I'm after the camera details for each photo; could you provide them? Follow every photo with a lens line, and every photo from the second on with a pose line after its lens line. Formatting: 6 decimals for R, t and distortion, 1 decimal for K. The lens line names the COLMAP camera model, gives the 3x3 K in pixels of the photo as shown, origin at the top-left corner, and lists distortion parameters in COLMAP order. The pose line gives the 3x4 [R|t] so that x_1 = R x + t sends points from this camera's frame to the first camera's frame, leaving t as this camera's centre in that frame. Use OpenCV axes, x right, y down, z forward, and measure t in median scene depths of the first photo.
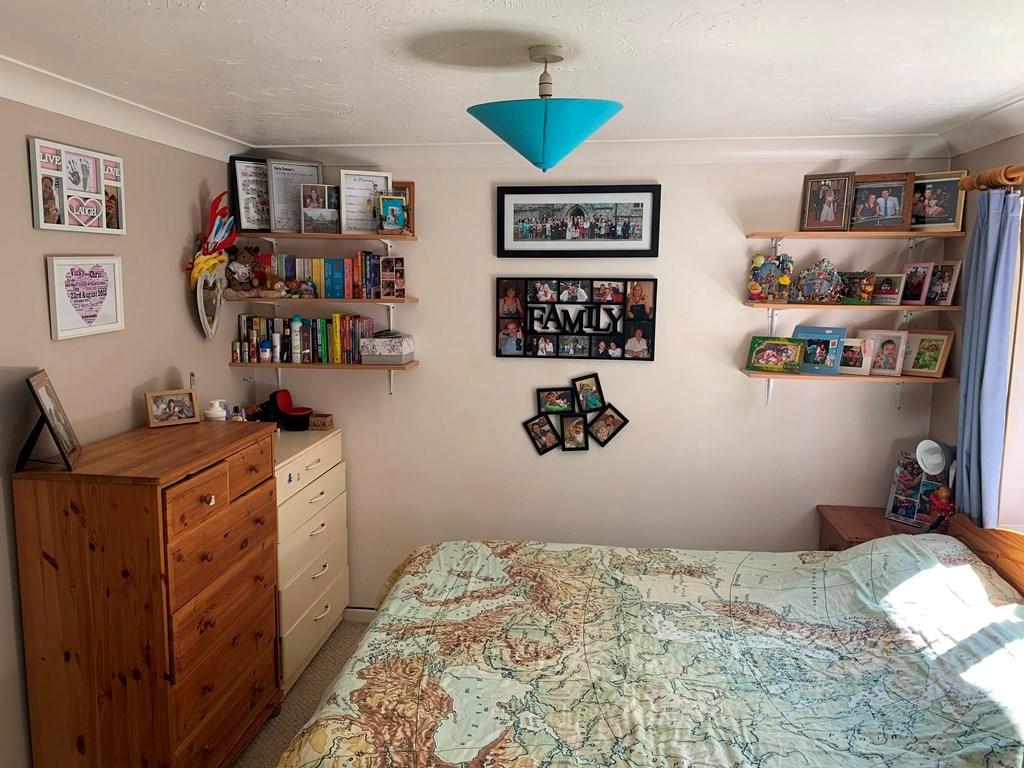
lens RADIAL K [[780.7, 0, 508.1], [0, 780.7, 381.7], [0, 0, 1]] dist [-0.012720, 0.005449]
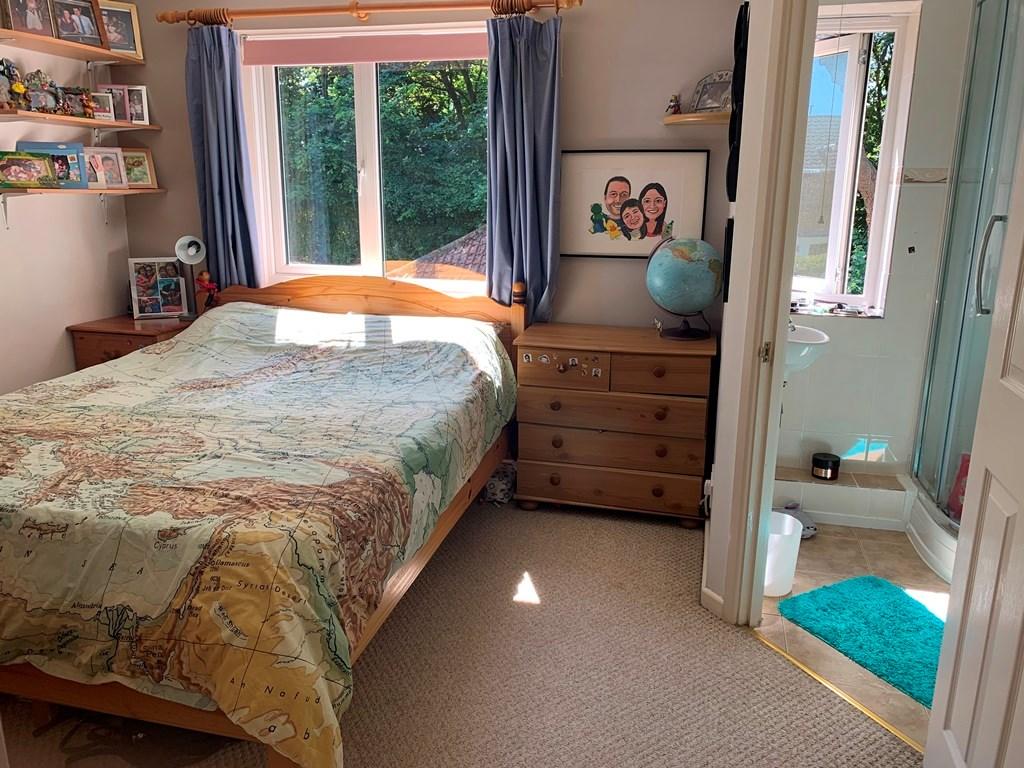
lens RADIAL K [[780.7, 0, 508.6], [0, 780.7, 382.9], [0, 0, 1]] dist [-0.012720, 0.005449]
pose [[0.110769, -0.245188, 0.963127, -0.711123], [0.118731, 0.965415, 0.232115, 0.082709], [-0.986728, 0.088642, 0.136050, 0.401323]]
